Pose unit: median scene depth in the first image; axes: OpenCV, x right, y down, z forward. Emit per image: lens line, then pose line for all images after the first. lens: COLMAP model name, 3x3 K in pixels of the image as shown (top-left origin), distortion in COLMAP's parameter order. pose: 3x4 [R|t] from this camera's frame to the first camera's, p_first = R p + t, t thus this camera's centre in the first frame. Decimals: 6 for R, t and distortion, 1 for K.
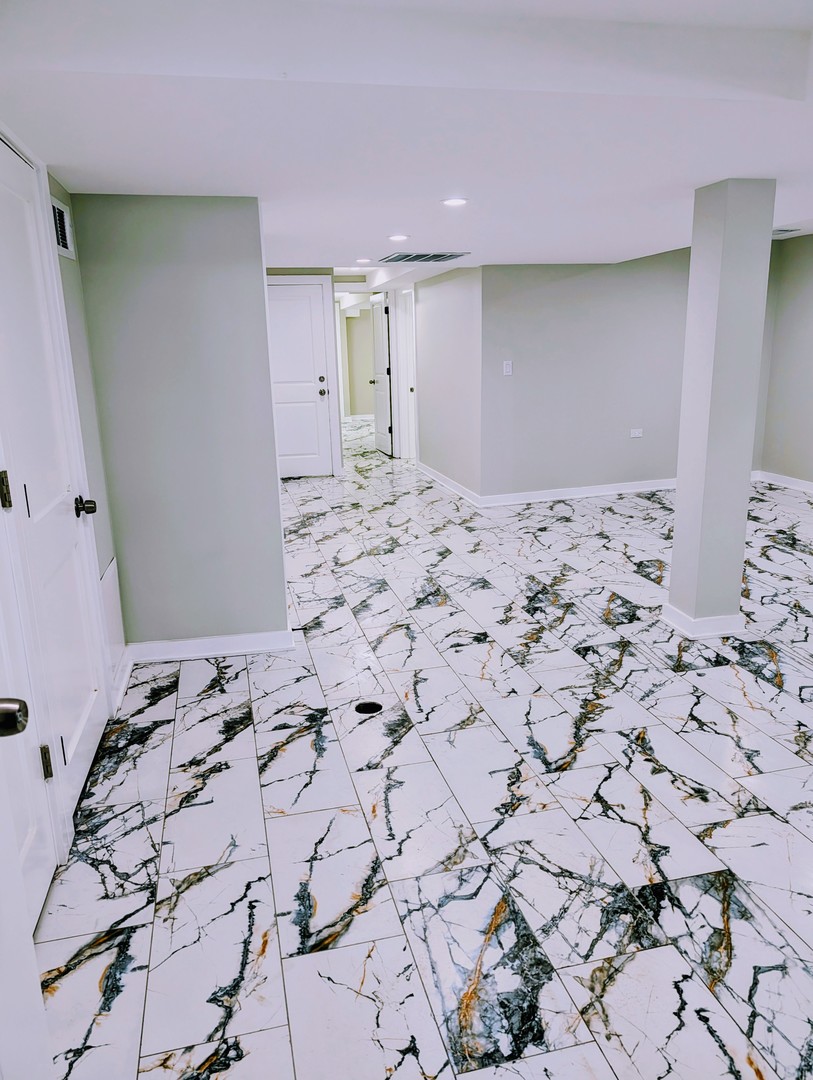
lens RADIAL K [[774.4, 0, 406.5], [0, 774.4, 540.0], [0, 0, 1]] dist [0.050908, -0.084156]
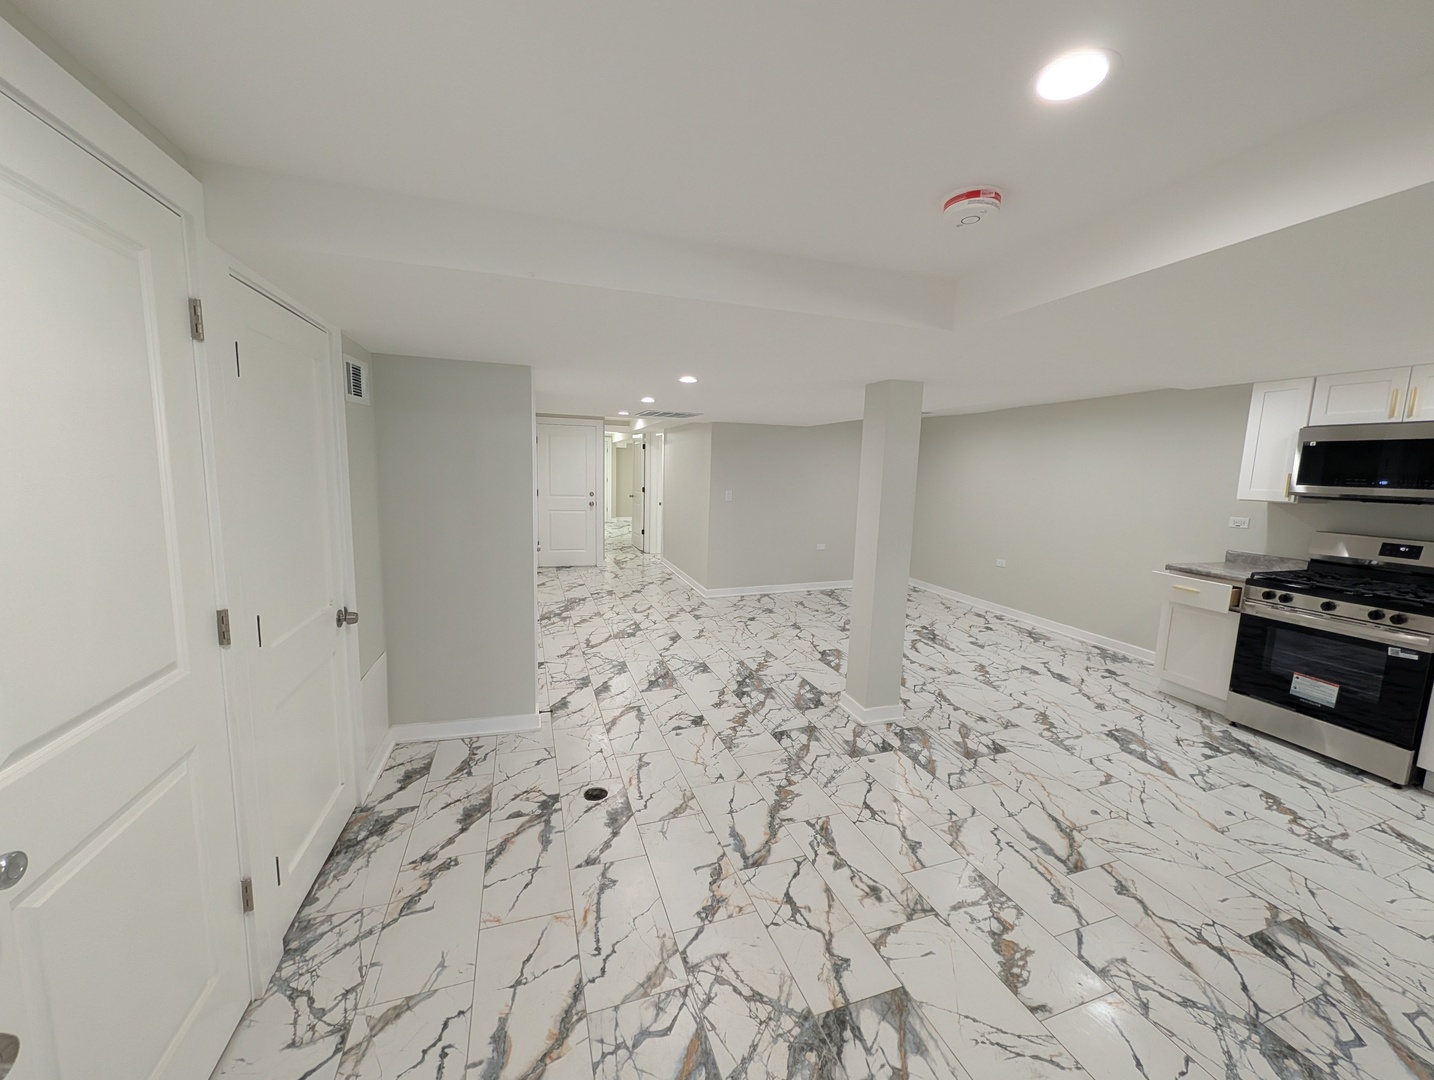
lens RADIAL K [[555.0, 0, 717.0], [0, 555.0, 540.0], [0, 0, 1]] dist [0.000259, 0.000207]
pose [[0.993848, 0.042951, 0.102085, 0.027165], [-0.031053, 0.992833, -0.115405, -0.063125], [-0.106310, 0.111525, 0.988059, 0.109654]]
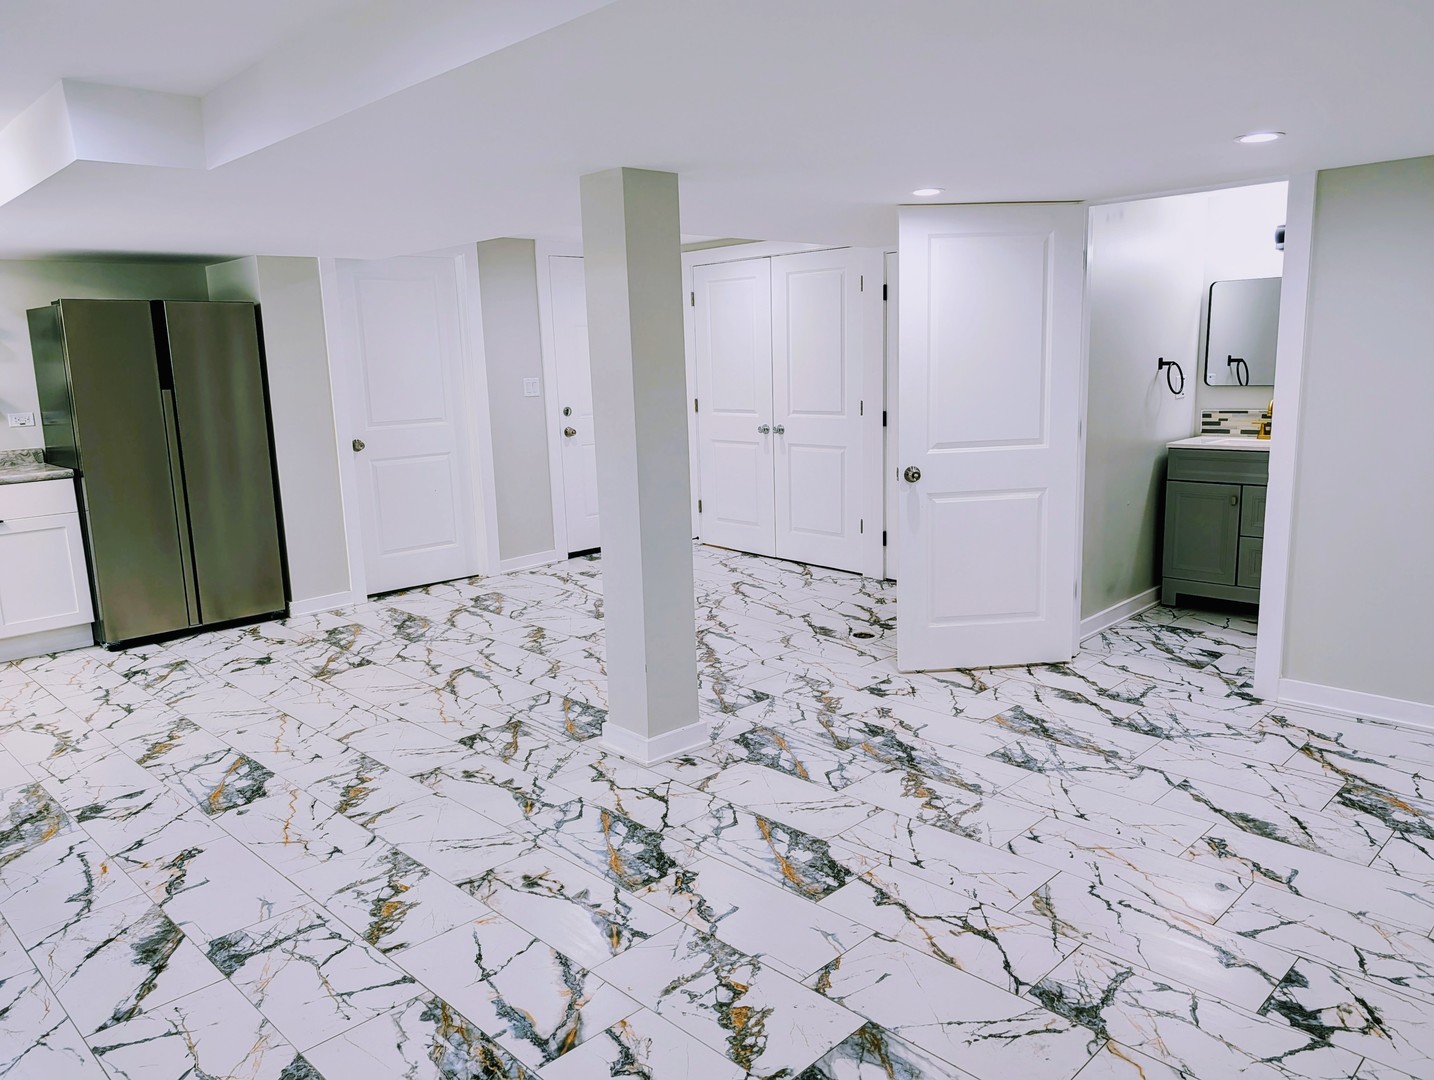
lens RADIAL K [[1039.4, 0, 717.0], [0, 1039.4, 540.0], [0, 0, 1]] dist [0.029829, -0.031050]
pose [[-0.854875, 0.143378, -0.498630, 0.893455], [-0.073098, 0.918188, 0.389341, -0.521130], [0.513659, 0.369287, -0.774456, 1.937279]]
